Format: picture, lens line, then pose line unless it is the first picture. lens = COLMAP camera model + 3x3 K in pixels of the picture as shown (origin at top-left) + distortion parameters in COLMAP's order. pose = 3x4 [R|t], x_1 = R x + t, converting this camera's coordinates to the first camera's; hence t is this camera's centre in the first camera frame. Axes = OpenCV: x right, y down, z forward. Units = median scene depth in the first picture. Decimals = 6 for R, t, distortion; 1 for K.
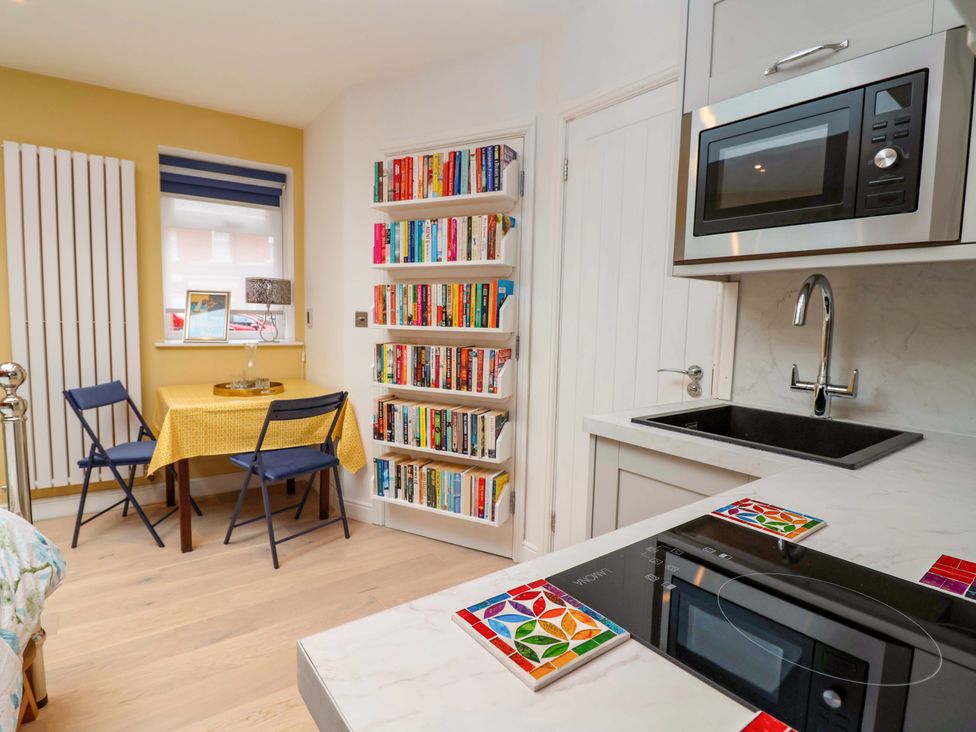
lens RADIAL K [[510.6, 0, 483.9], [0, 510.6, 366.8], [0, 0, 1]] dist [-0.000376, -0.013852]
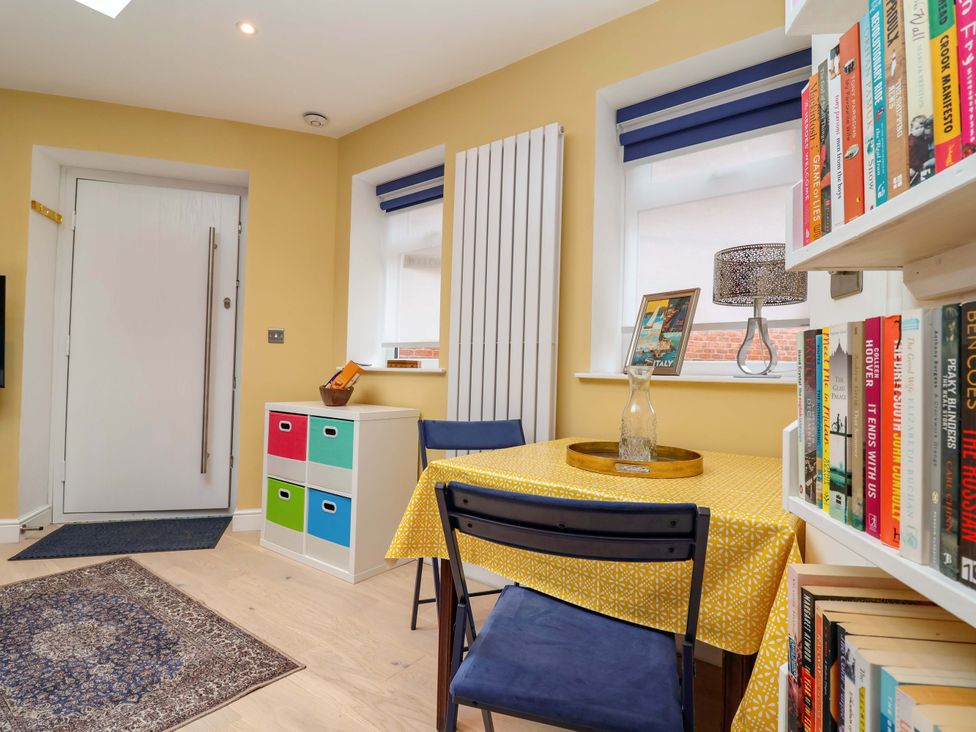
lens RADIAL K [[510.6, 0, 480.7], [0, 510.6, 360.9], [0, 0, 1]] dist [-0.000376, -0.013852]
pose [[0.289656, -0.037545, -0.956394, -0.033608], [-0.110433, 0.991246, -0.072360, 0.001636], [0.950739, 0.126577, 0.282974, 0.846254]]
